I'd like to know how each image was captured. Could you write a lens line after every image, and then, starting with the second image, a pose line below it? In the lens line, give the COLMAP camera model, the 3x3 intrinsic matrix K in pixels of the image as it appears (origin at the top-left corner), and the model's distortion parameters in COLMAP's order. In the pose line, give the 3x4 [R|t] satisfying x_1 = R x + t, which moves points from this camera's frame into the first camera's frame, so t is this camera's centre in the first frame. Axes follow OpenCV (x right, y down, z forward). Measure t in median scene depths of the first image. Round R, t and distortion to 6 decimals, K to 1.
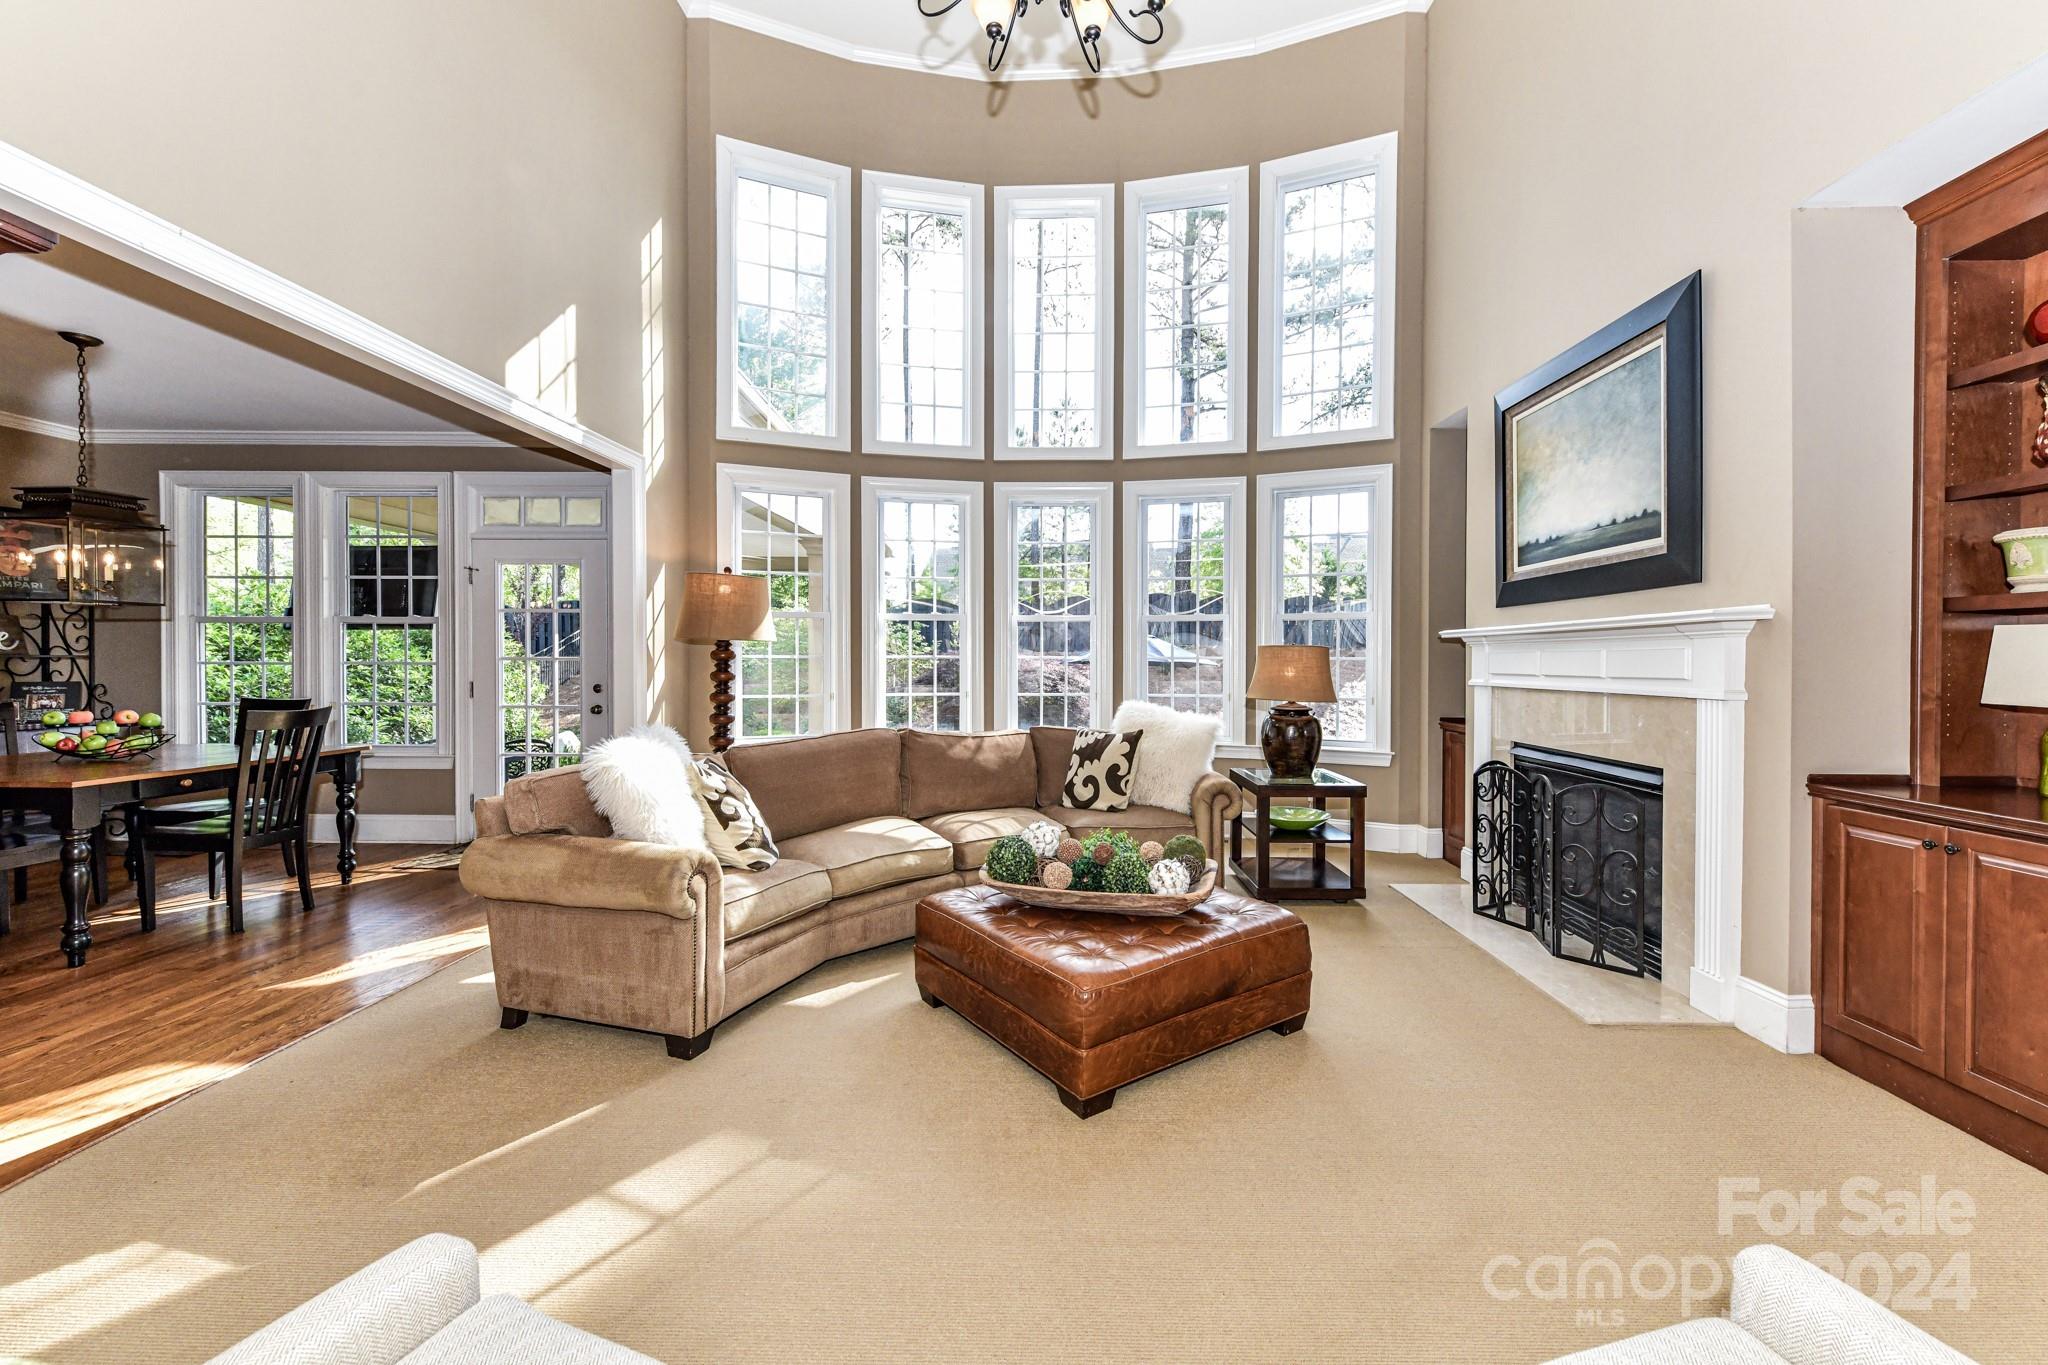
lens RADIAL K [[810.9, 0, 1041.9], [0, 810.9, 670.6], [0, 0, 1]] dist [0.006763, -0.001066]
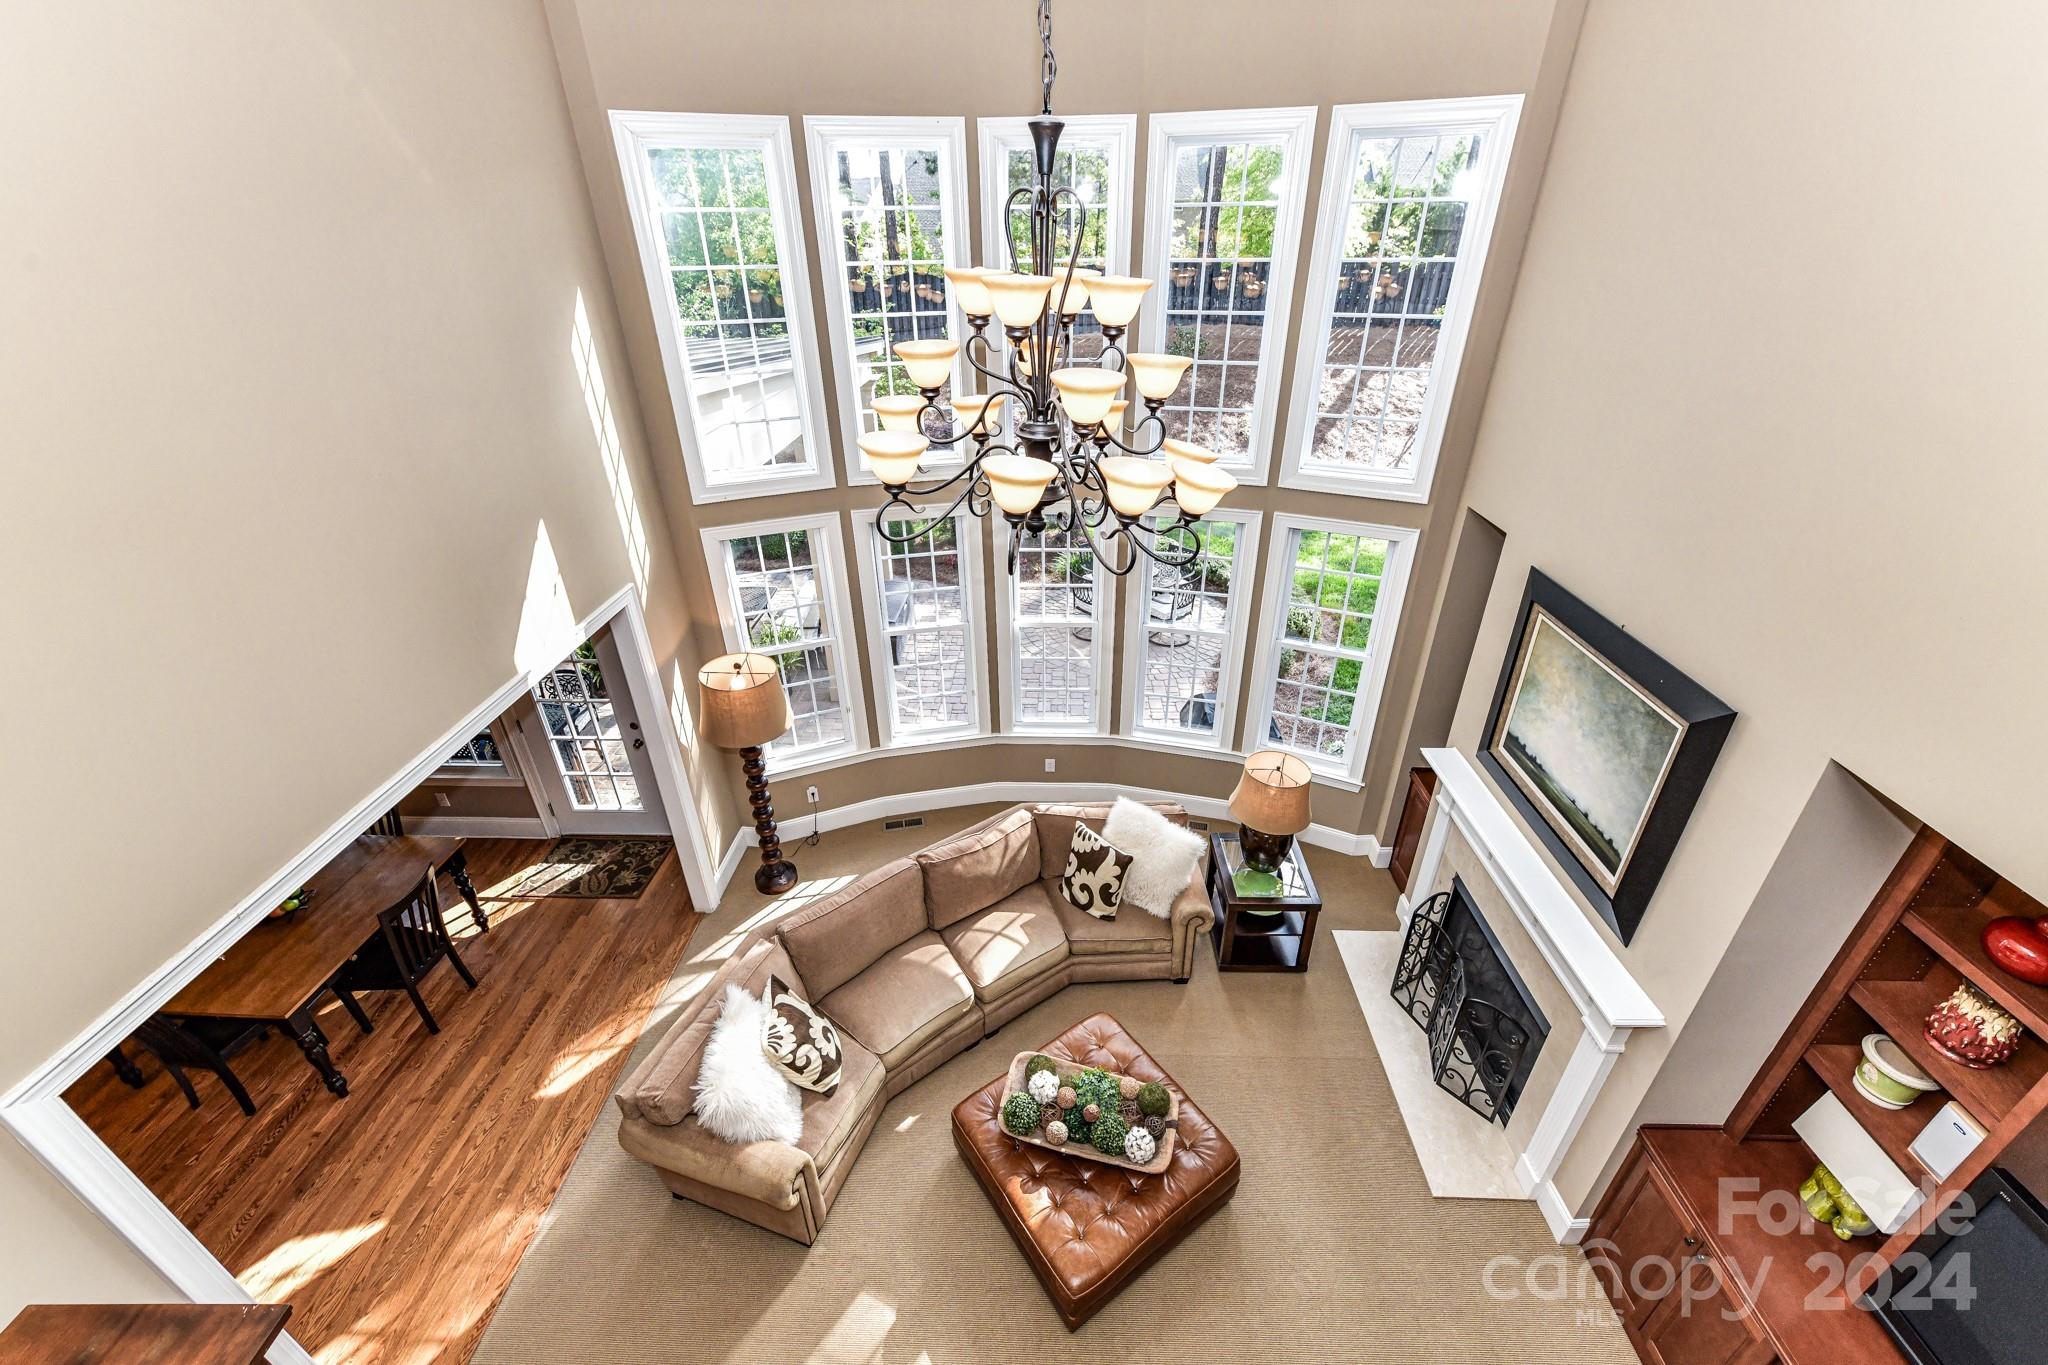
lens RADIAL K [[810.9, 0, 1020.3], [0, 810.9, 672.2], [0, 0, 1]] dist [0.006763, -0.001066]
pose [[0.999564, -0.006508, -0.028815, 0.000199], [0.019564, 0.876700, 0.480639, -0.697409], [0.022134, -0.480993, 0.876445, 0.118566]]
